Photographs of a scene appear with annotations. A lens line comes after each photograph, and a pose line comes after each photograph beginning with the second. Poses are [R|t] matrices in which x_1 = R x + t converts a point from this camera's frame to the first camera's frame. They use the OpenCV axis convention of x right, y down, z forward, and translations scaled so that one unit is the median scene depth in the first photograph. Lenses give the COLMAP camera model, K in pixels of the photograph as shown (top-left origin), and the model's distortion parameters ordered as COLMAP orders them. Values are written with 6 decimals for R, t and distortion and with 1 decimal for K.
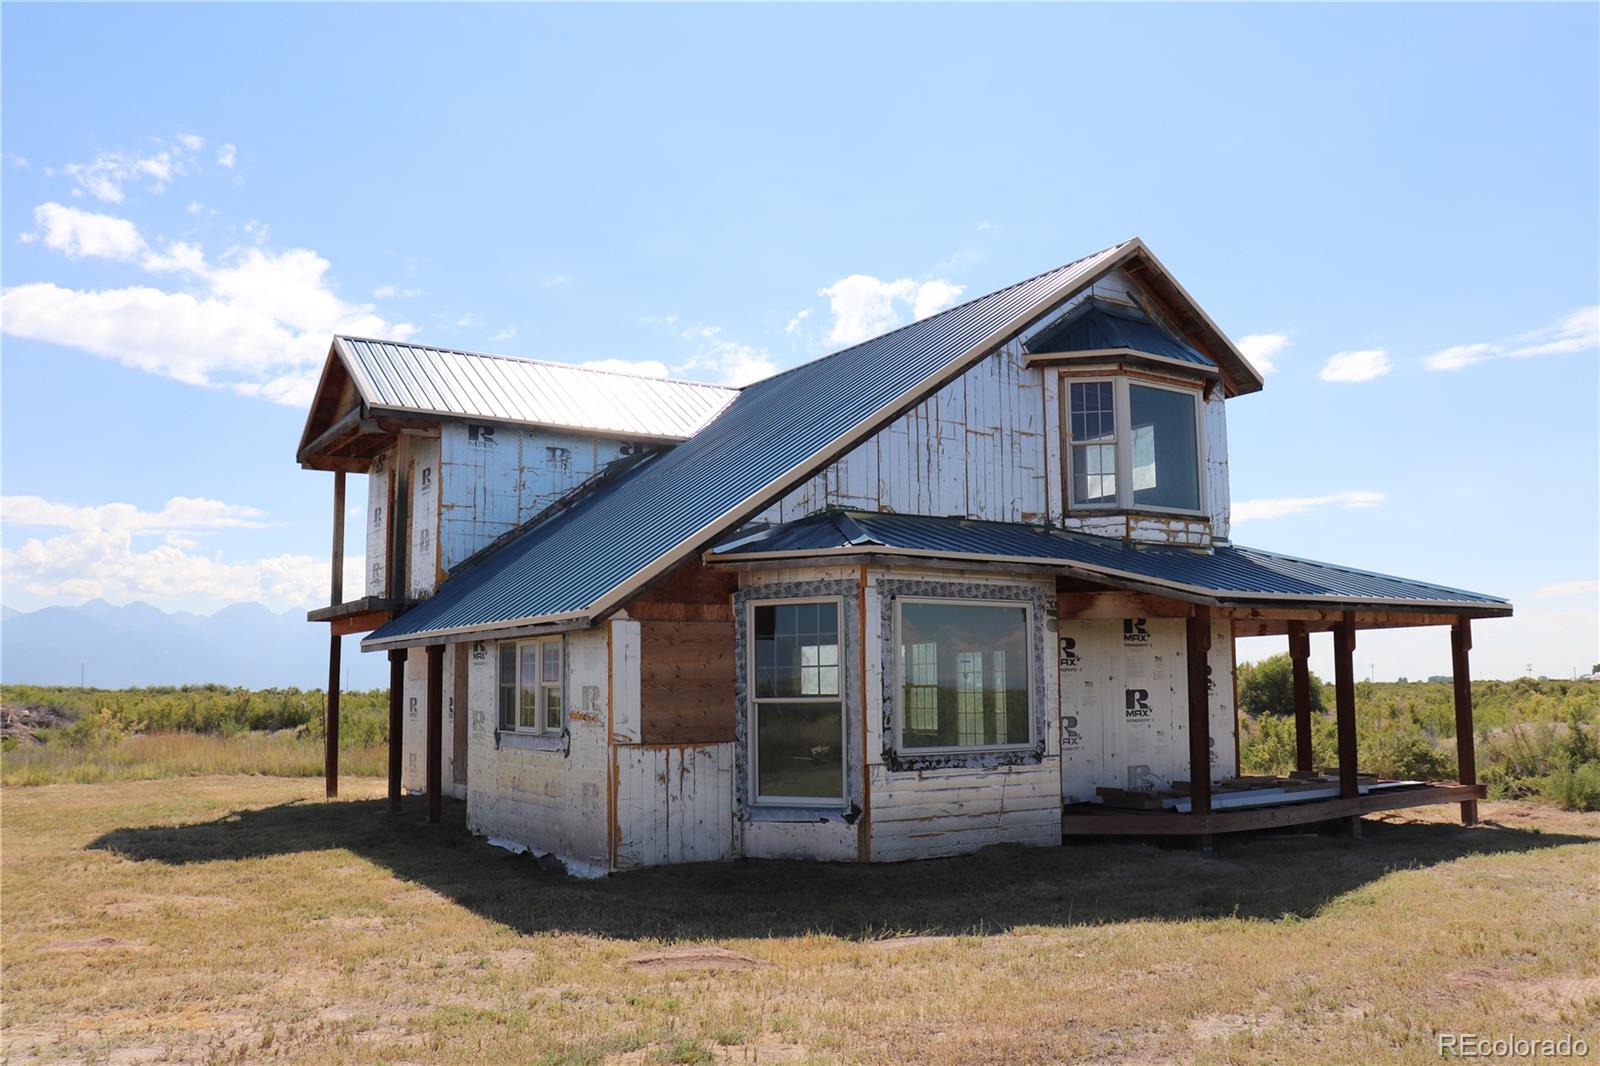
lens RADIAL K [[1291.2, 0, 800.0], [0, 1291.2, 533.0], [0, 0, 1]] dist [-0.124470, 0.003962]
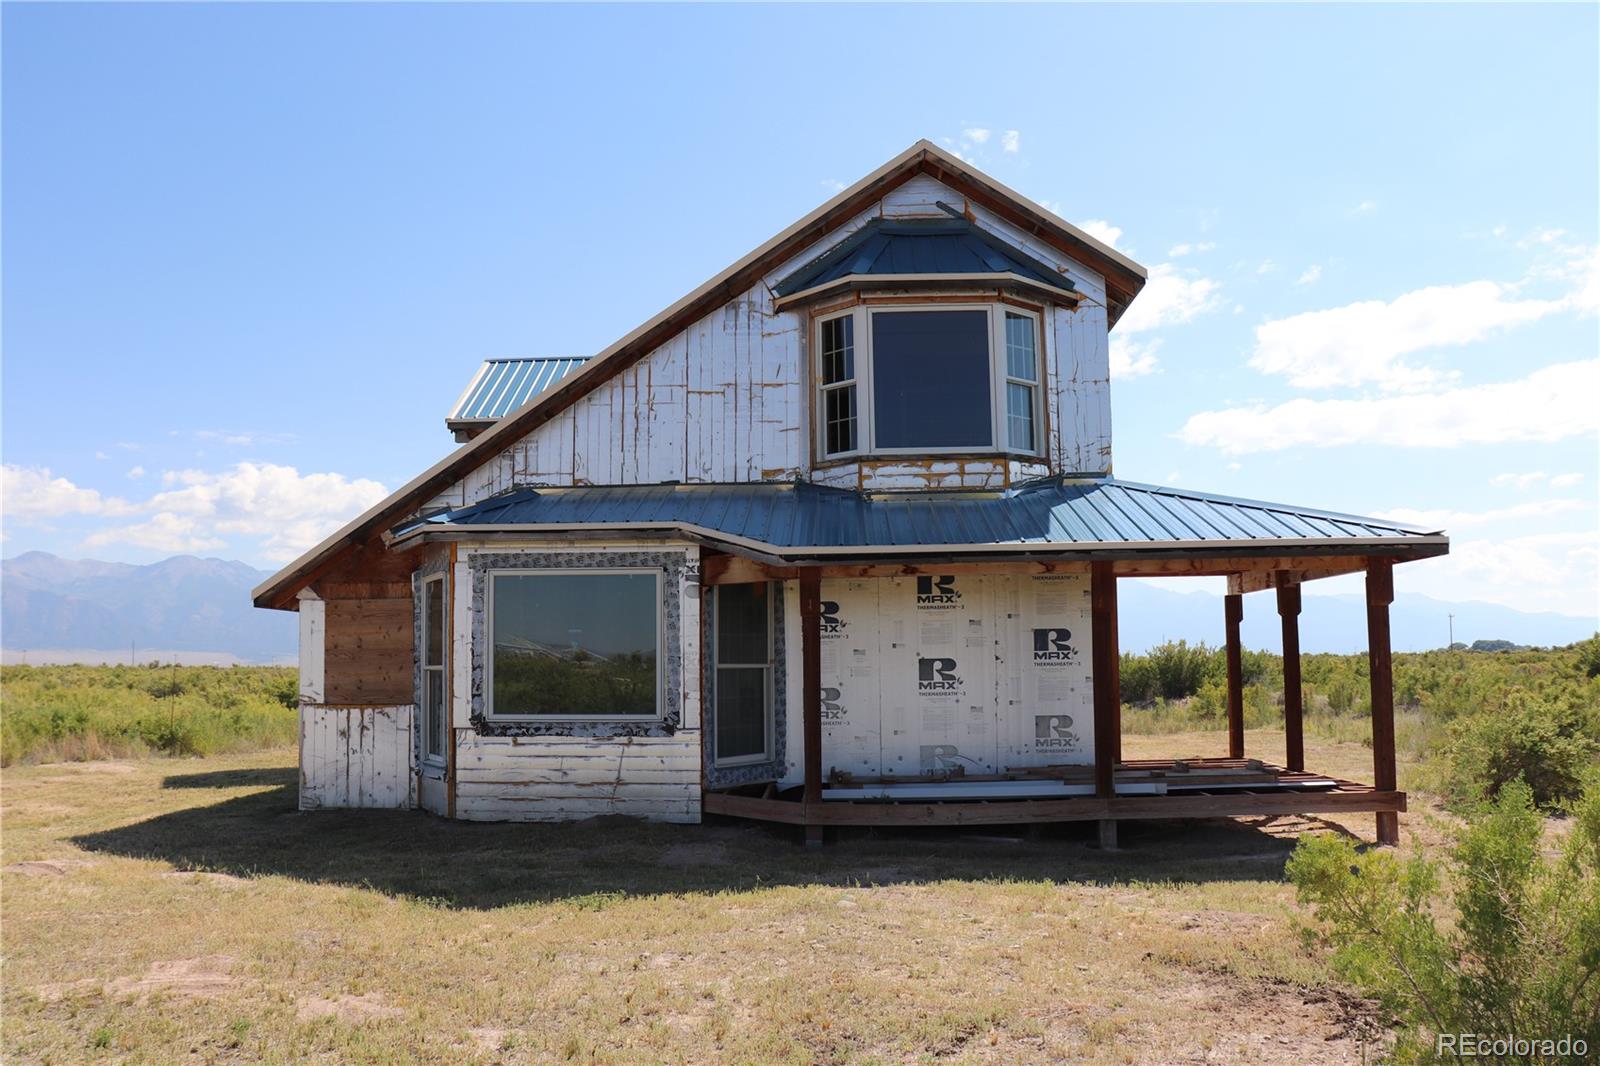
lens RADIAL K [[1310.5, 0, 800.0], [0, 1310.5, 533.0], [0, 0, 1]] dist [-0.090590, 0.004516]
pose [[0.810796, -0.056974, -0.582549, 0.848275], [0.074452, 0.997206, 0.006095, 0.029682], [0.580575, -0.048314, 0.812772, 0.268548]]
